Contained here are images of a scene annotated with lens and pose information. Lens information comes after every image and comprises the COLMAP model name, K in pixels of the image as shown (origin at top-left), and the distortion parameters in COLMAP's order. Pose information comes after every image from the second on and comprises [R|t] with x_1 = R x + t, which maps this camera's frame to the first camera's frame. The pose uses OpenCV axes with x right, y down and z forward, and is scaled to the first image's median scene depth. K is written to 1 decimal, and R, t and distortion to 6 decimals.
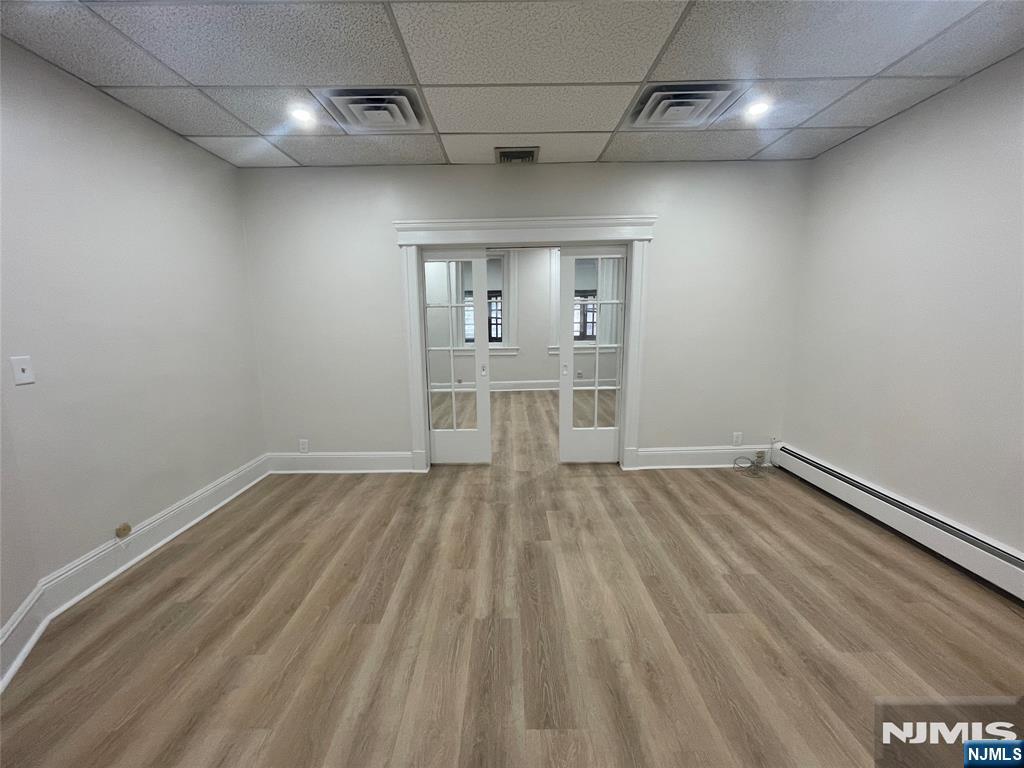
lens RADIAL K [[411.4, 0, 504.7], [0, 411.4, 382.3], [0, 0, 1]] dist [-0.000841, 0.000156]
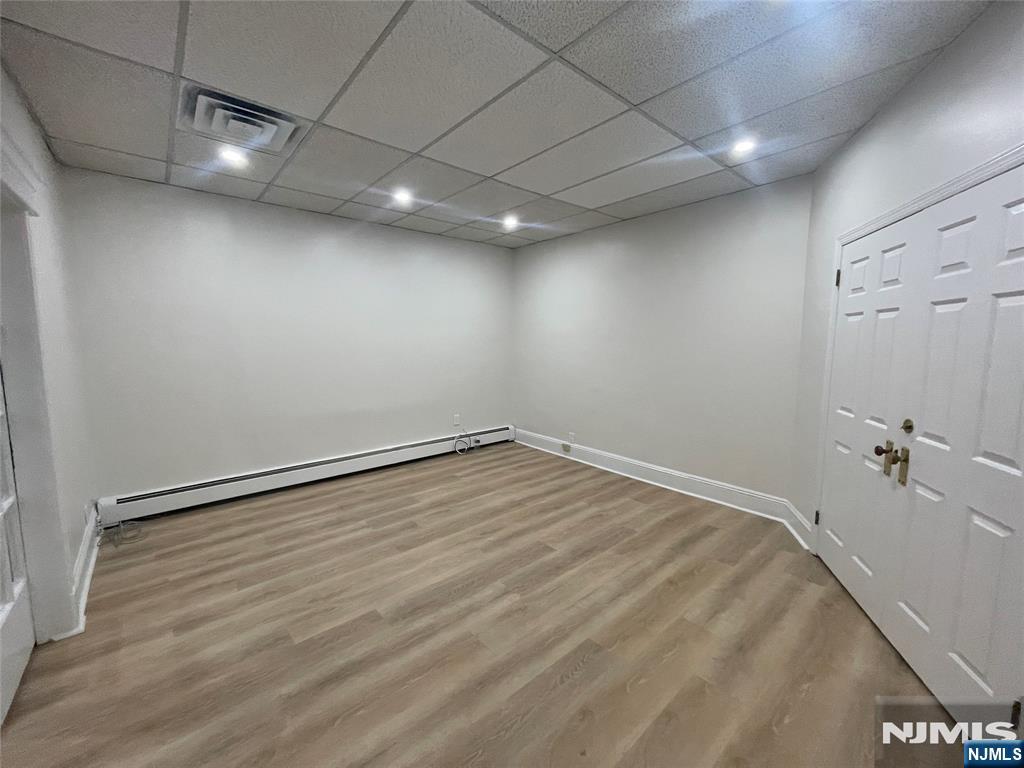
lens RADIAL K [[411.4, 0, 504.7], [0, 411.4, 382.3], [0, 0, 1]] dist [-0.000841, 0.000156]
pose [[-0.652260, -0.069605, 0.754793, -0.764457], [0.132318, 0.970030, 0.203797, -0.236706], [-0.746357, 0.232801, -0.623502, 1.397756]]
